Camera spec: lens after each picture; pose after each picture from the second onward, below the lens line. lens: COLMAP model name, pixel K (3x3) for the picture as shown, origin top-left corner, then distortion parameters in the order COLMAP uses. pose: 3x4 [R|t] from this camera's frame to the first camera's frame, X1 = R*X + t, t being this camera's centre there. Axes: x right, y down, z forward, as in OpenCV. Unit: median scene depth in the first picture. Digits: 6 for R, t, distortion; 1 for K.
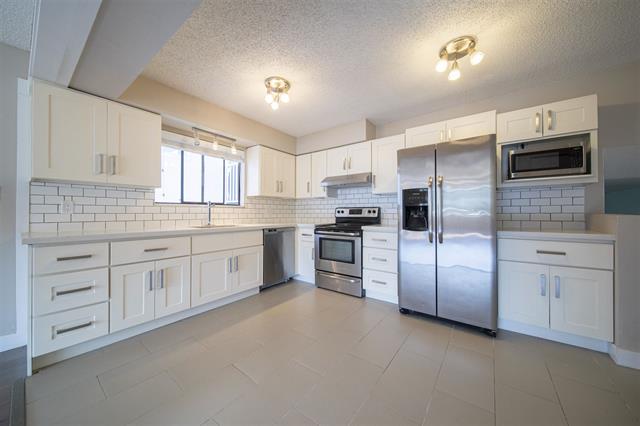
lens RADIAL K [[222.2, 0, 321.0], [0, 222.2, 212.0], [0, 0, 1]] dist [0.001263, -0.001670]
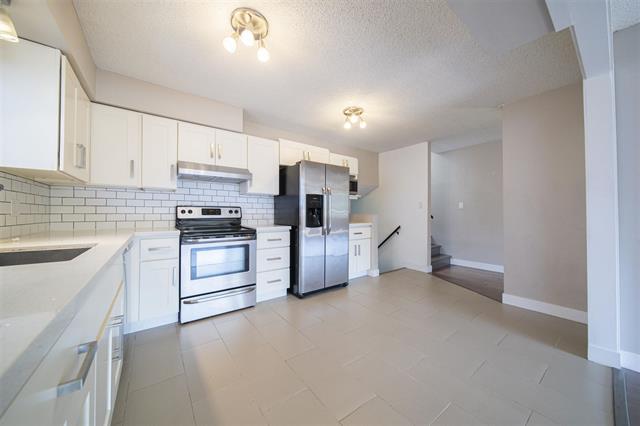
lens RADIAL K [[222.2, 0, 321.0], [0, 222.2, 212.0], [0, 0, 1]] dist [0.001263, -0.001670]
pose [[0.277800, 0.009413, 0.960593, -0.618889], [-0.006601, 0.999947, -0.007890, 0.004685], [-0.960616, -0.004149, 0.277848, 0.478989]]
